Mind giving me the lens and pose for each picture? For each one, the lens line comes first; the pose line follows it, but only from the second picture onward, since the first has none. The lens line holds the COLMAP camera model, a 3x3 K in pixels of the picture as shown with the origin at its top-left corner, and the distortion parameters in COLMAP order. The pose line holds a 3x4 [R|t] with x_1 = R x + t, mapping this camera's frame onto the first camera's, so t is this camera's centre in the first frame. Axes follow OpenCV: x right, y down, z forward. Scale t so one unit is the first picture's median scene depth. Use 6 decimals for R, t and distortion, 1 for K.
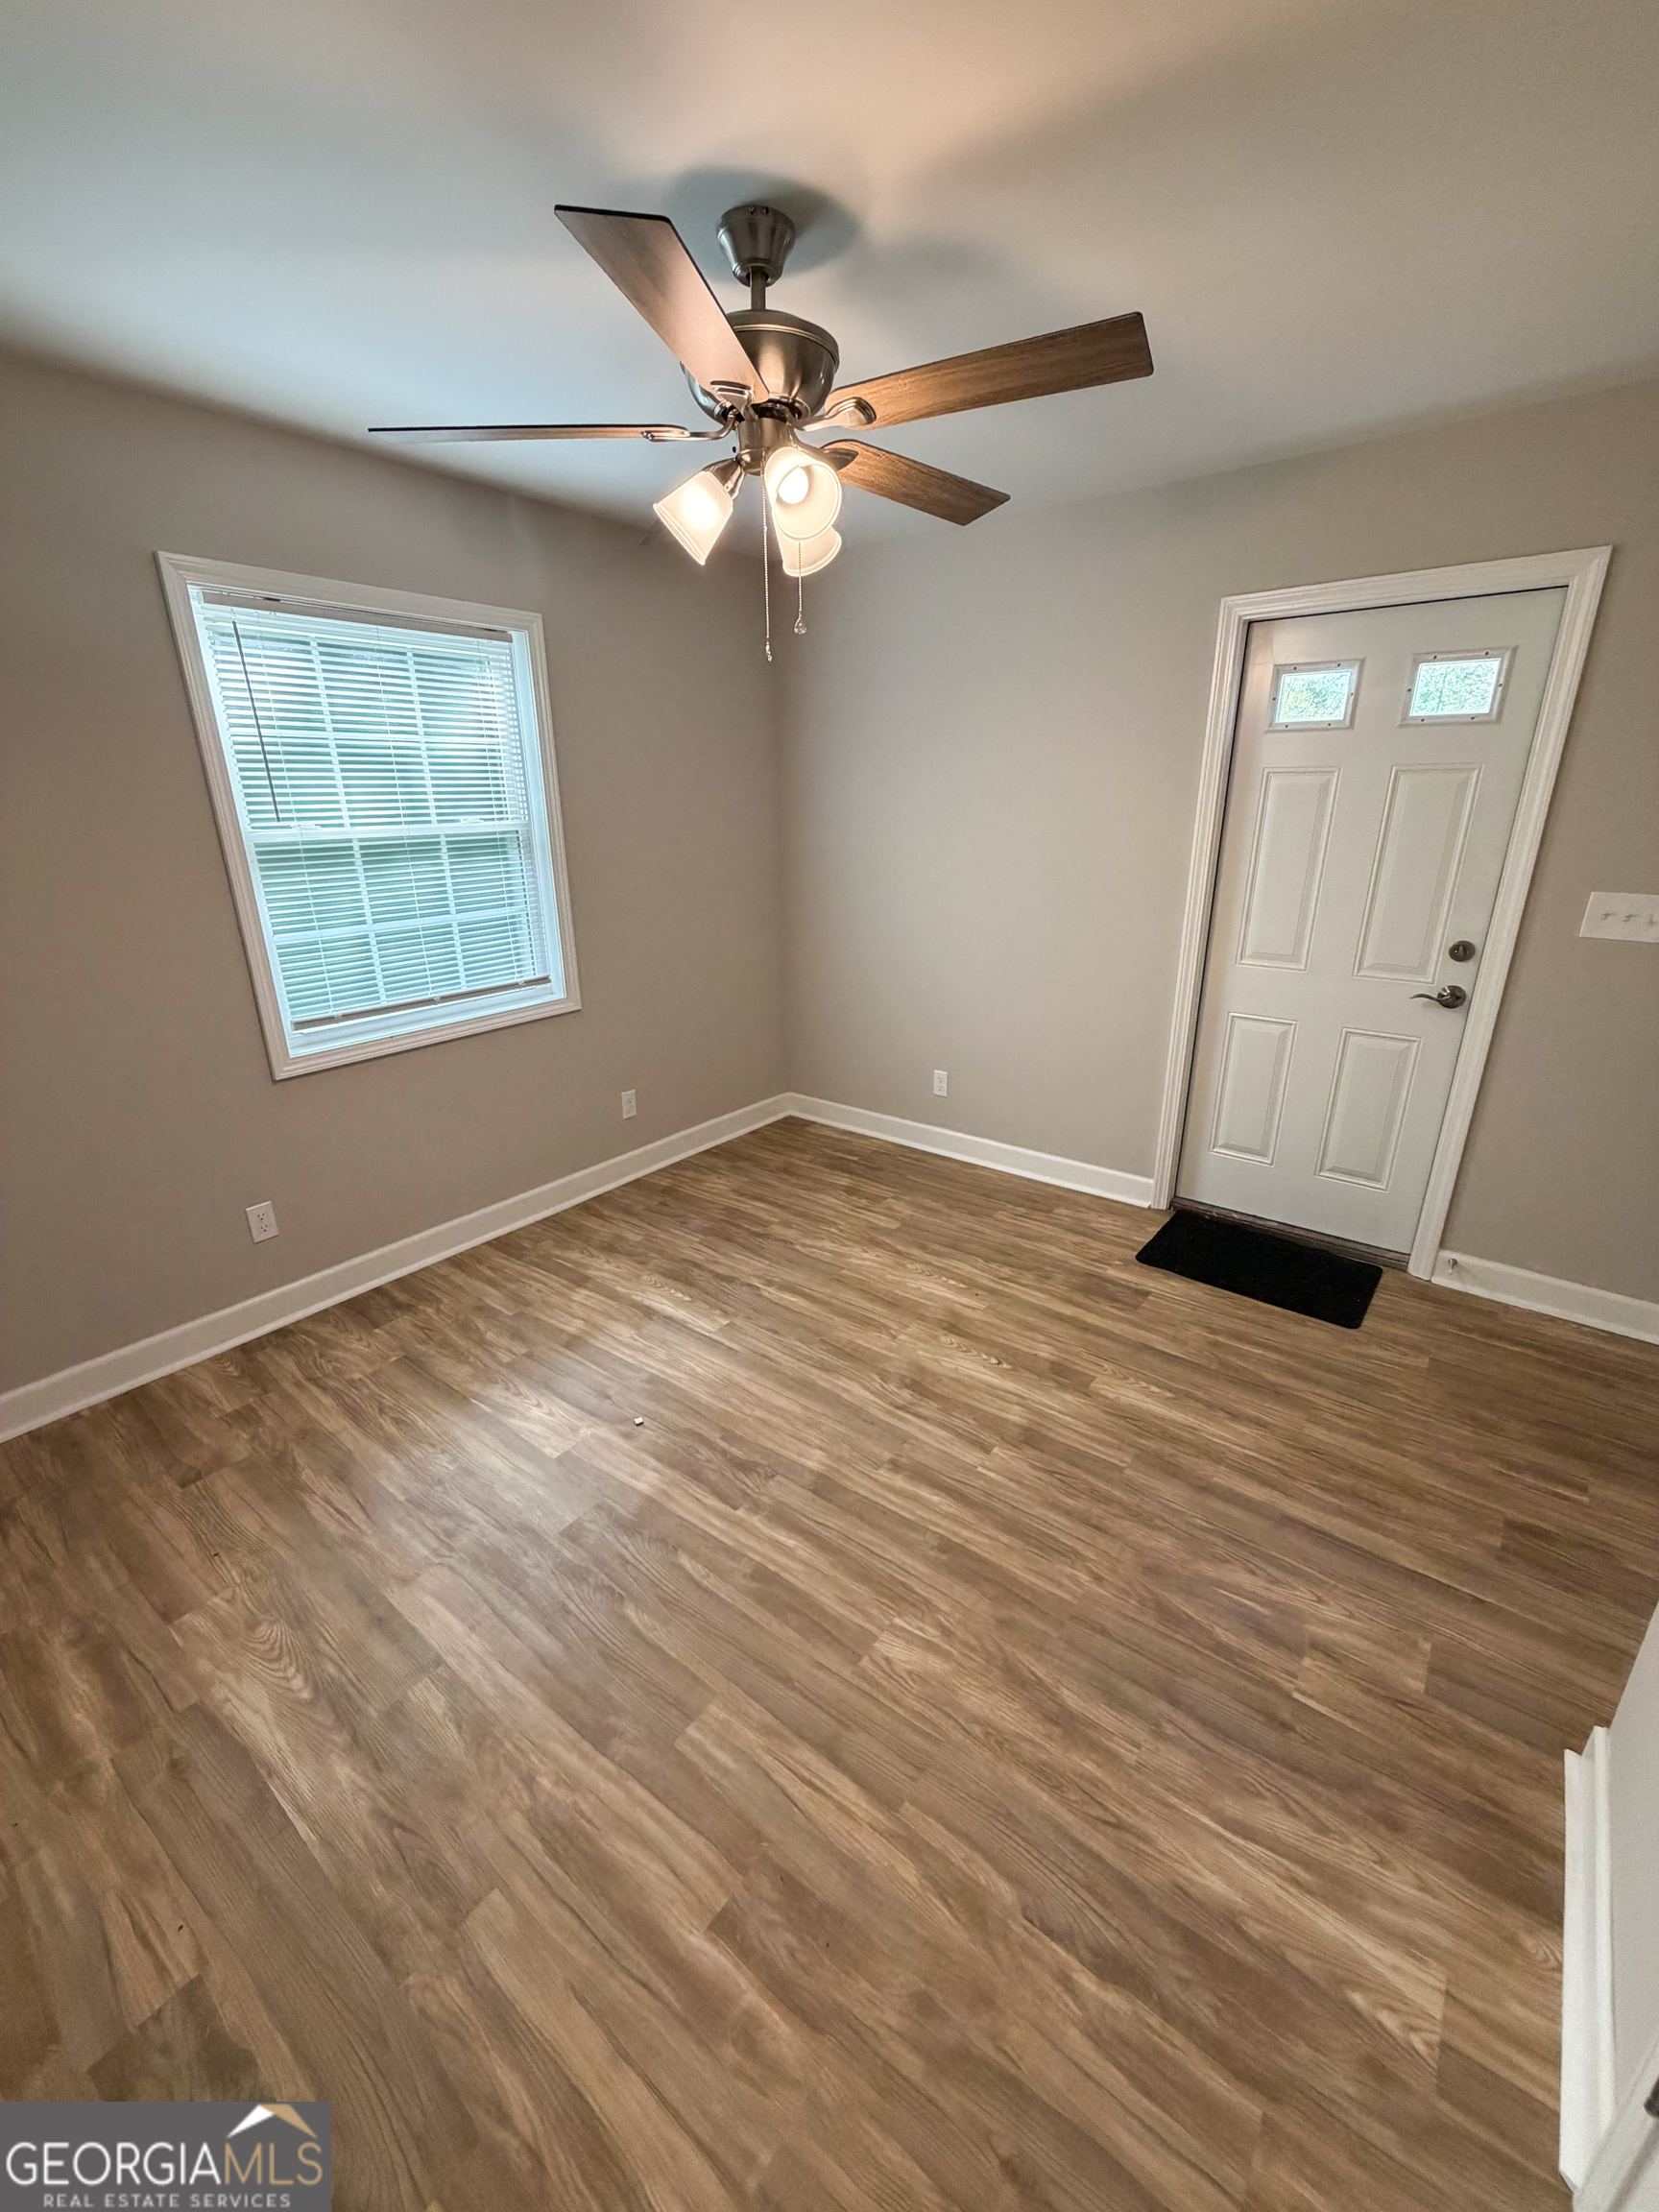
lens RADIAL K [[883.4, 0, 828.5], [0, 883.4, 1103.9], [0, 0, 1]] dist [-0.003493, 0.000586]
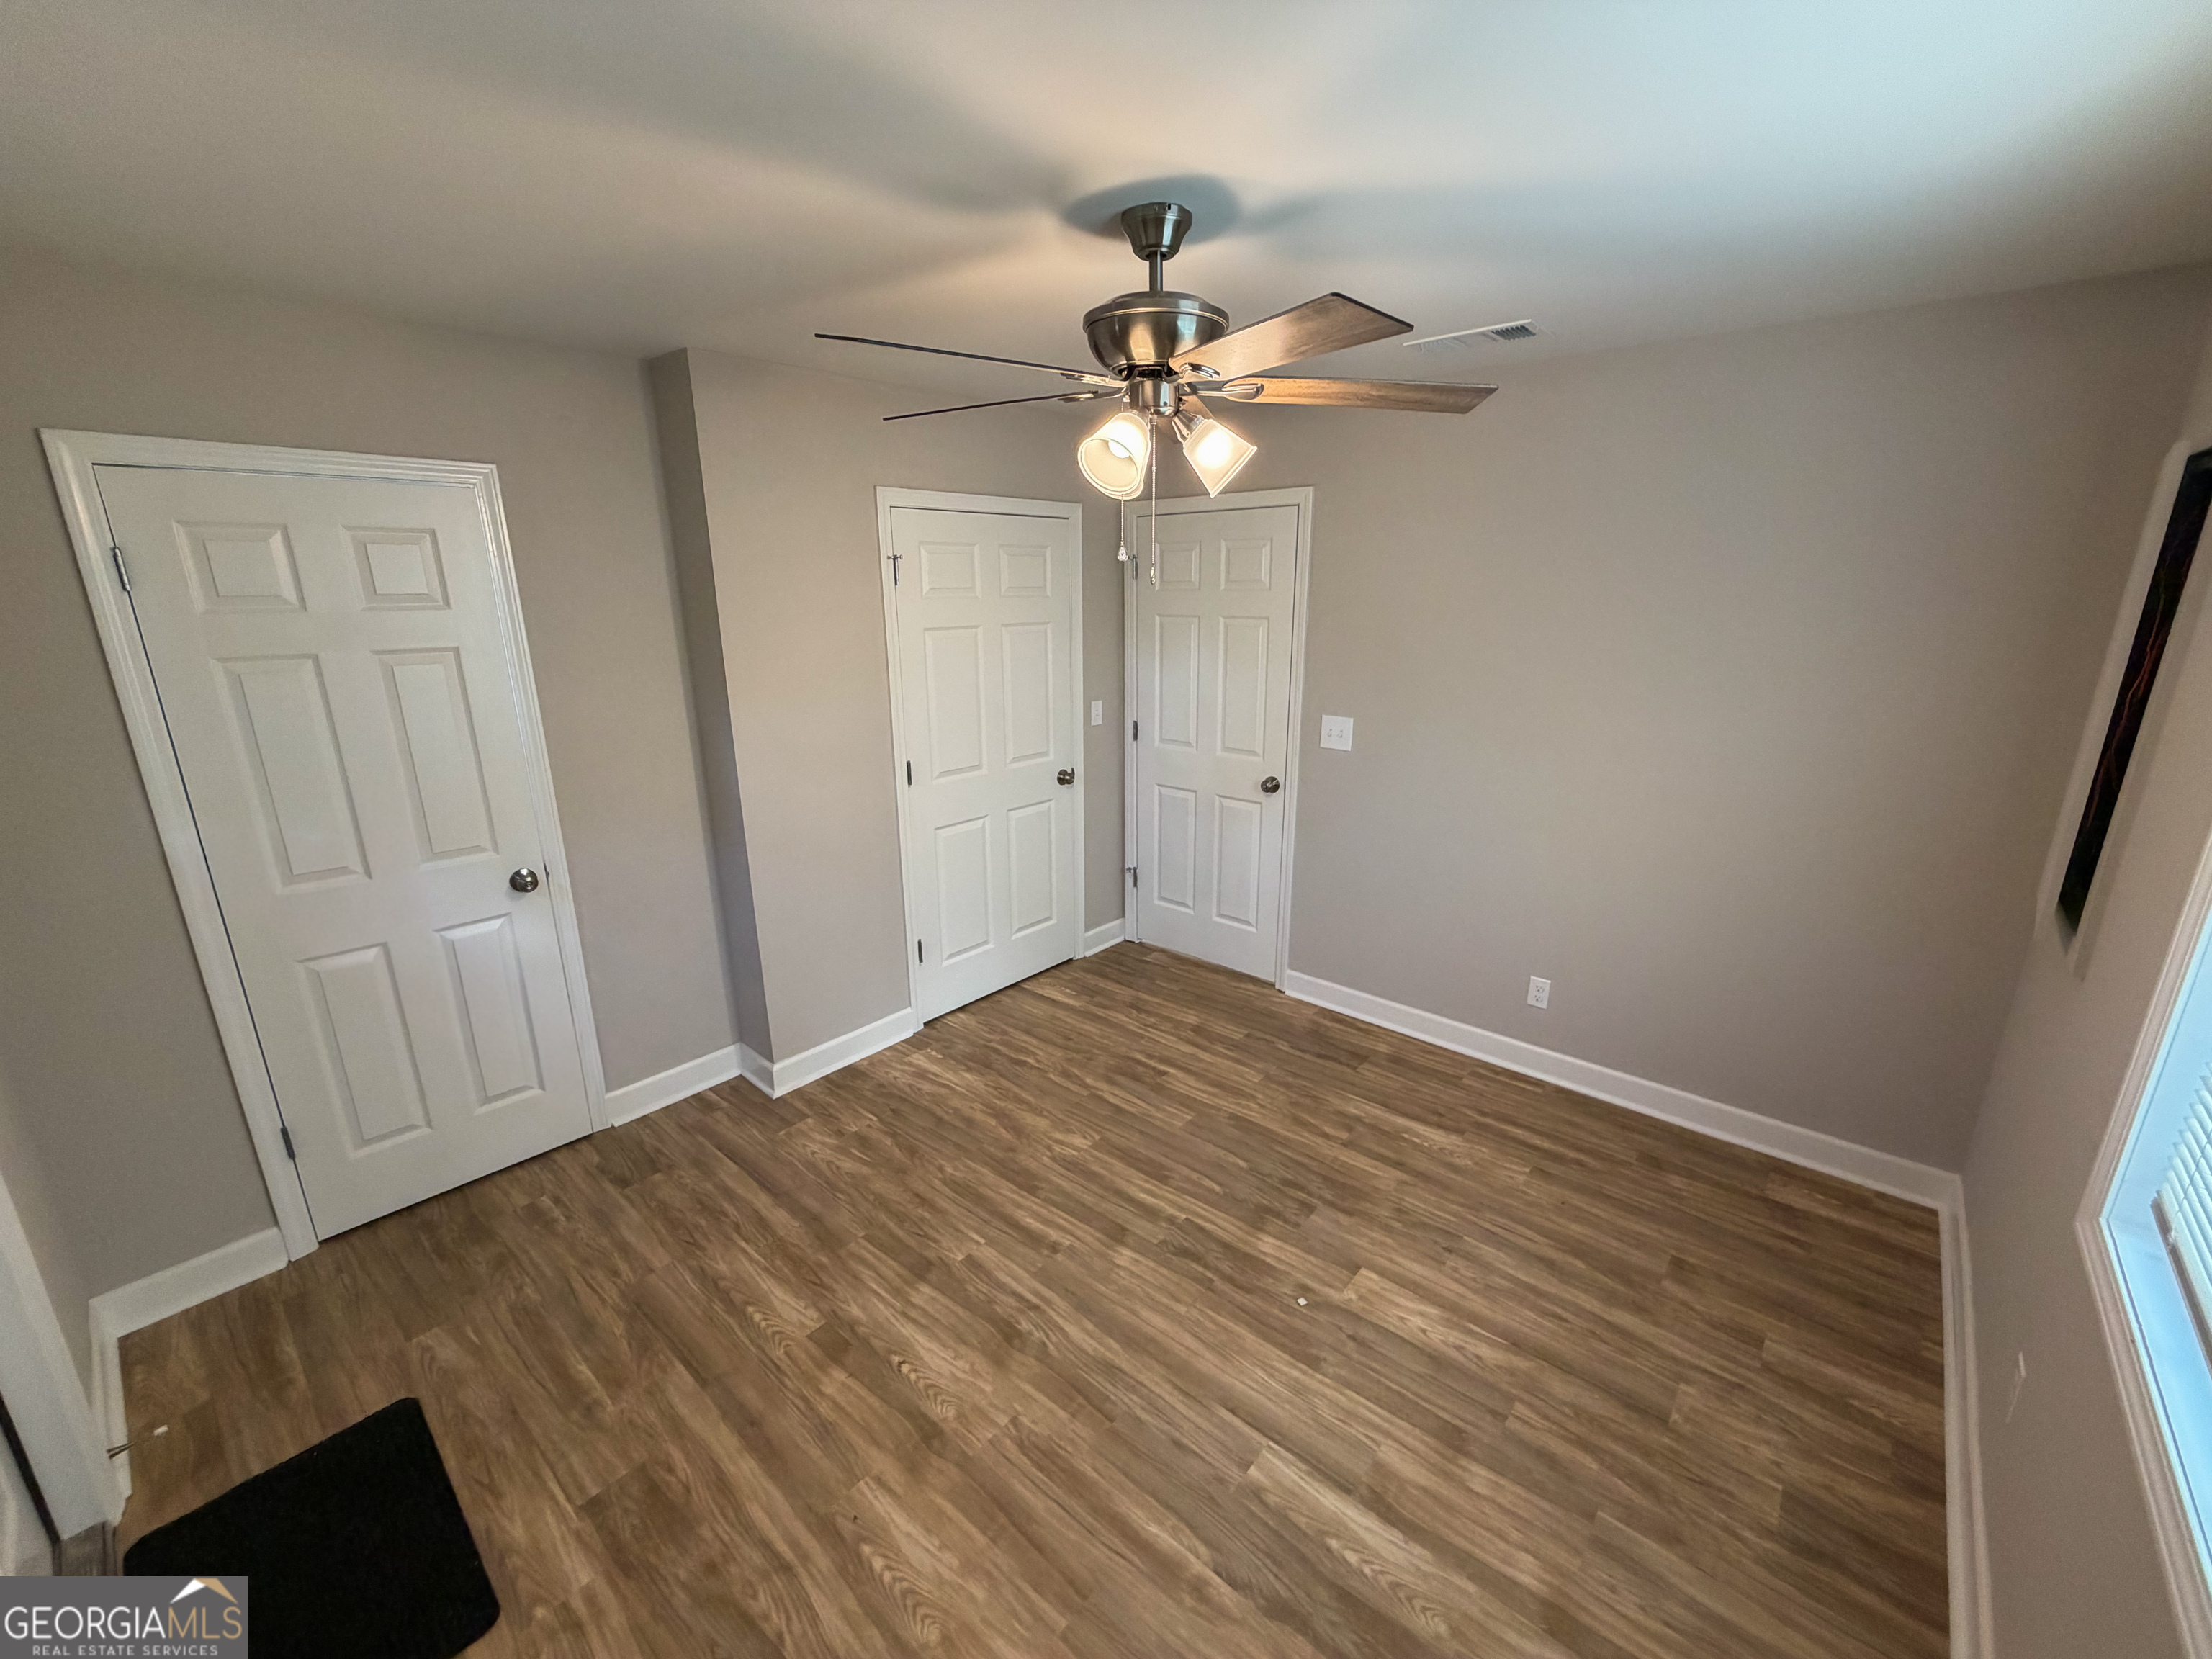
lens RADIAL K [[883.4, 0, 1096.3], [0, 883.4, 818.0], [0, 0, 1]] dist [-0.003493, 0.000586]
pose [[-0.998111, 0.002760, 0.061376, -0.045433], [0.037252, 0.821591, 0.568860, -0.625622], [-0.048856, 0.570071, -0.820141, 1.445412]]
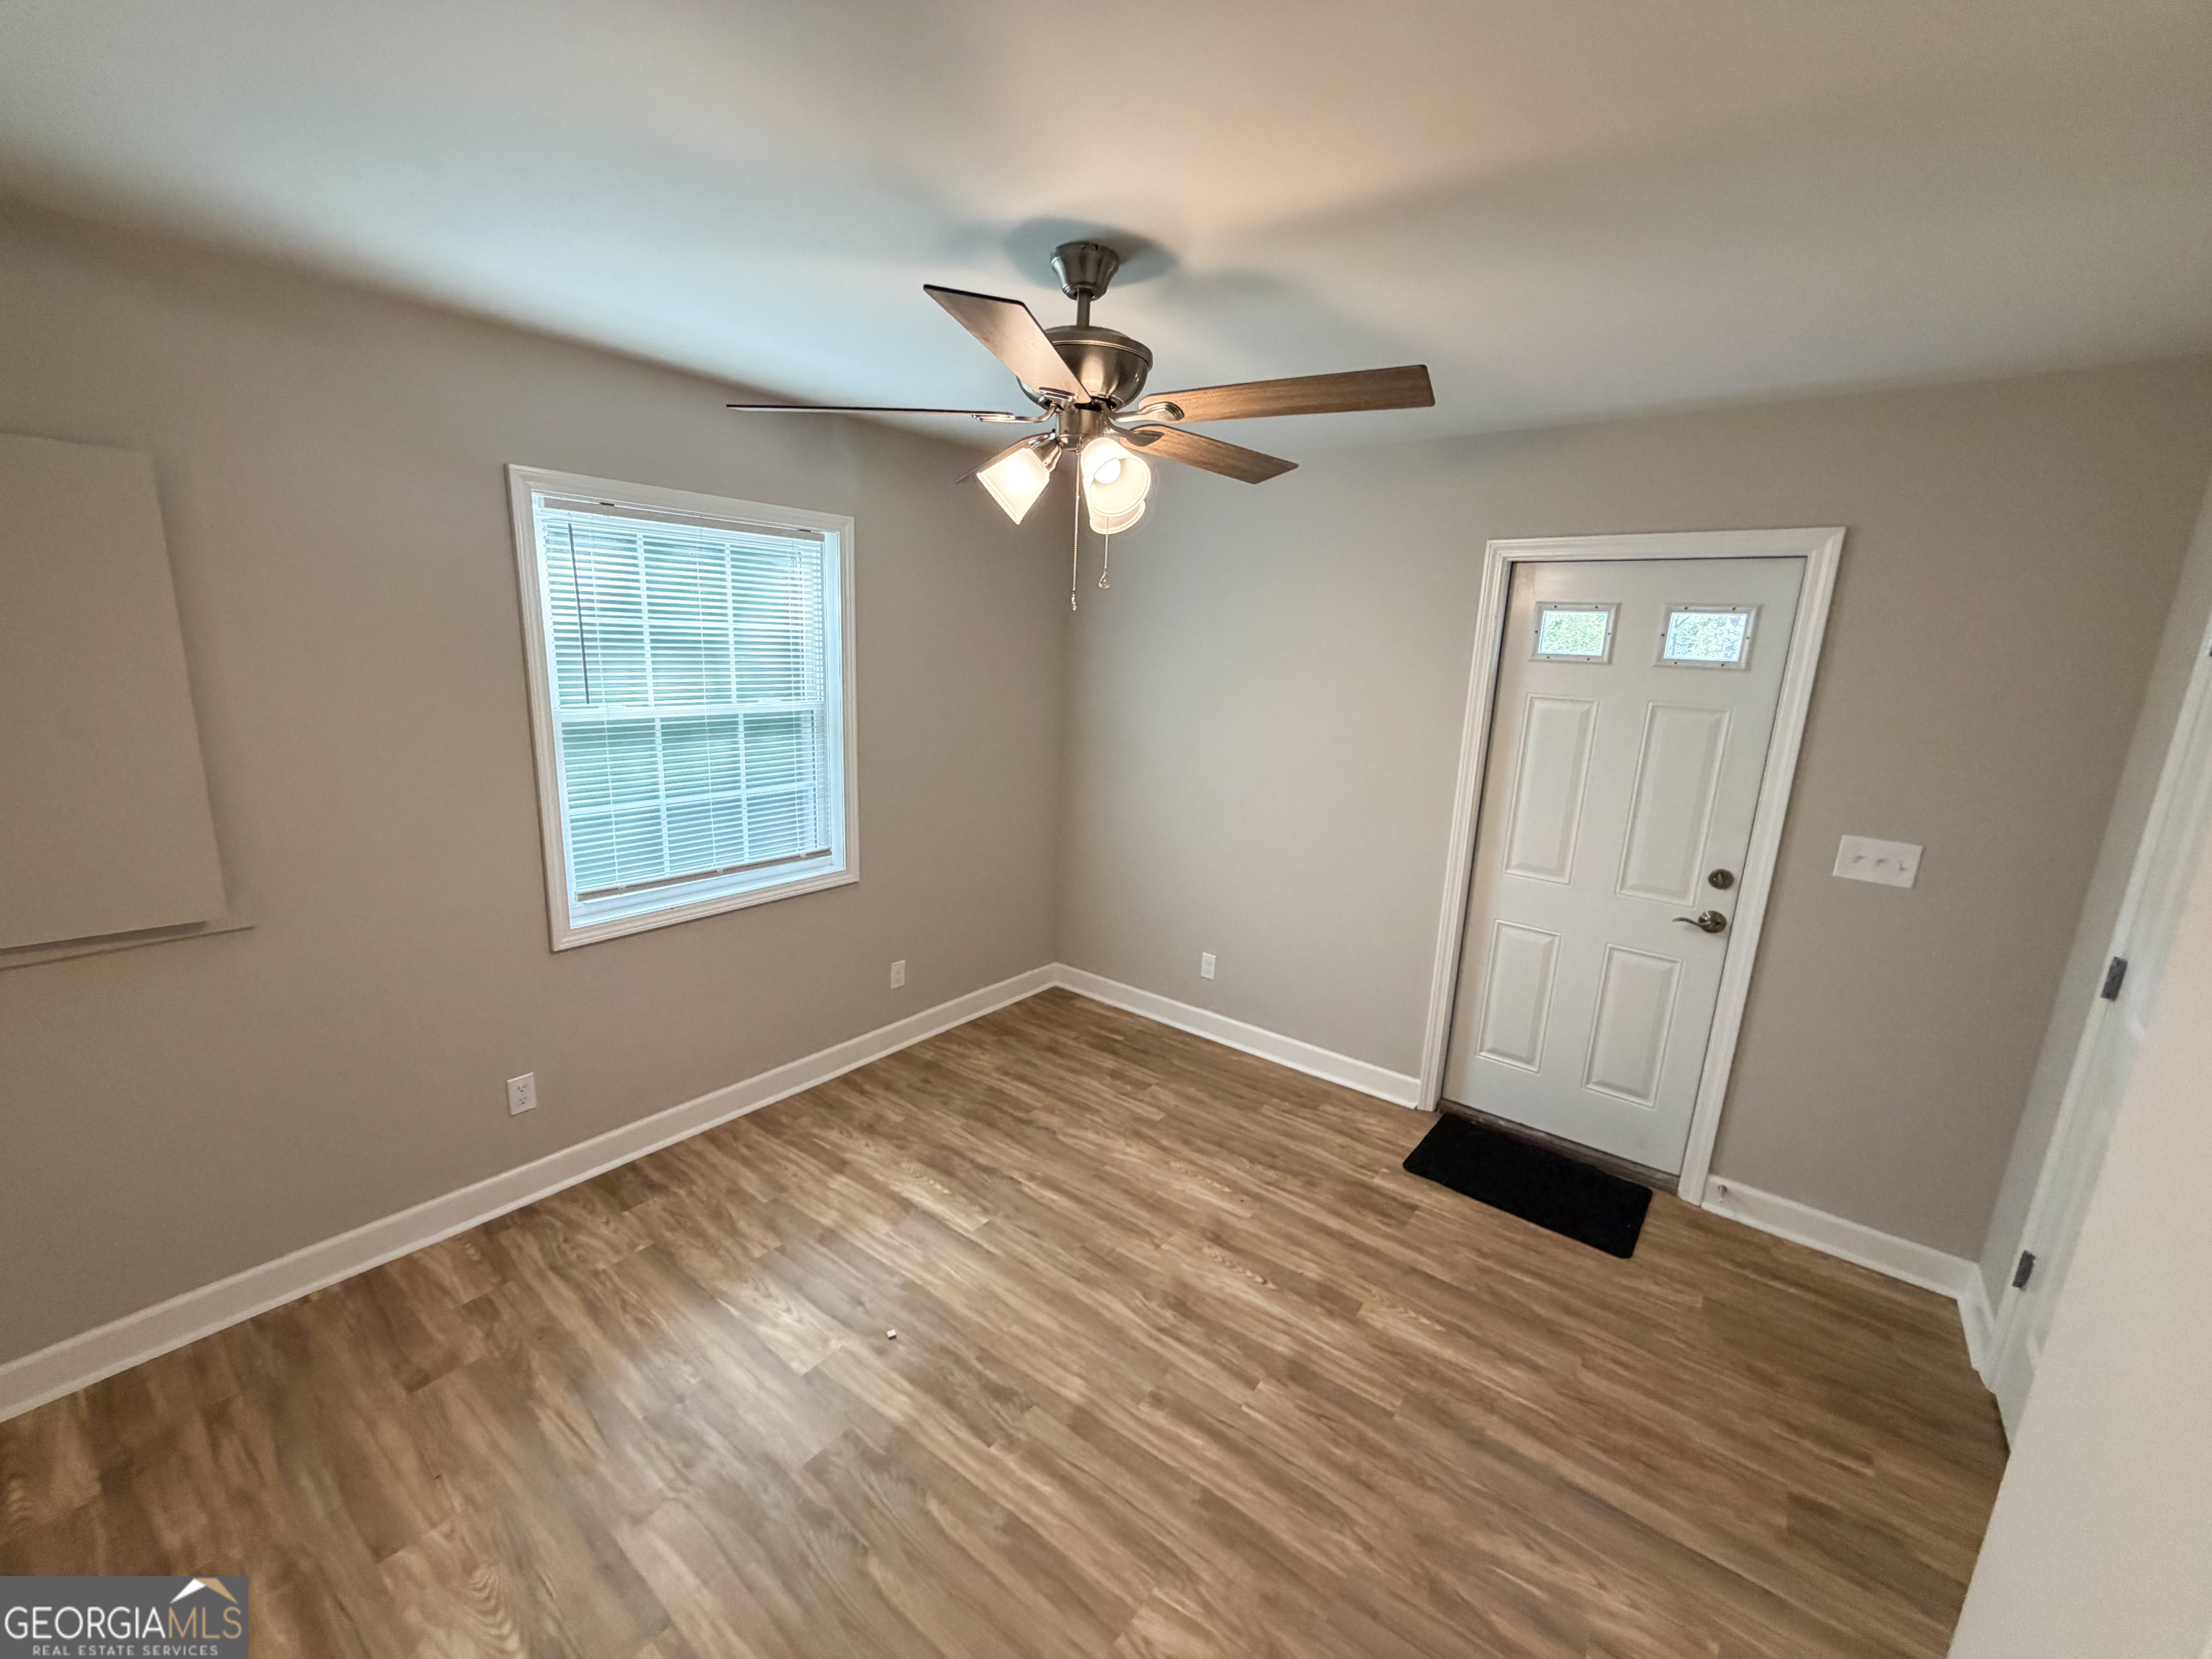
lens RADIAL K [[883.4, 0, 1098.6], [0, 883.4, 833.4], [0, 0, 1]] dist [-0.003493, 0.000586]
pose [[0.998742, 0.049493, 0.008113, -0.023257], [-0.048150, 0.991481, -0.121028, -0.073898], [-0.014034, 0.120485, 0.992616, -0.024257]]
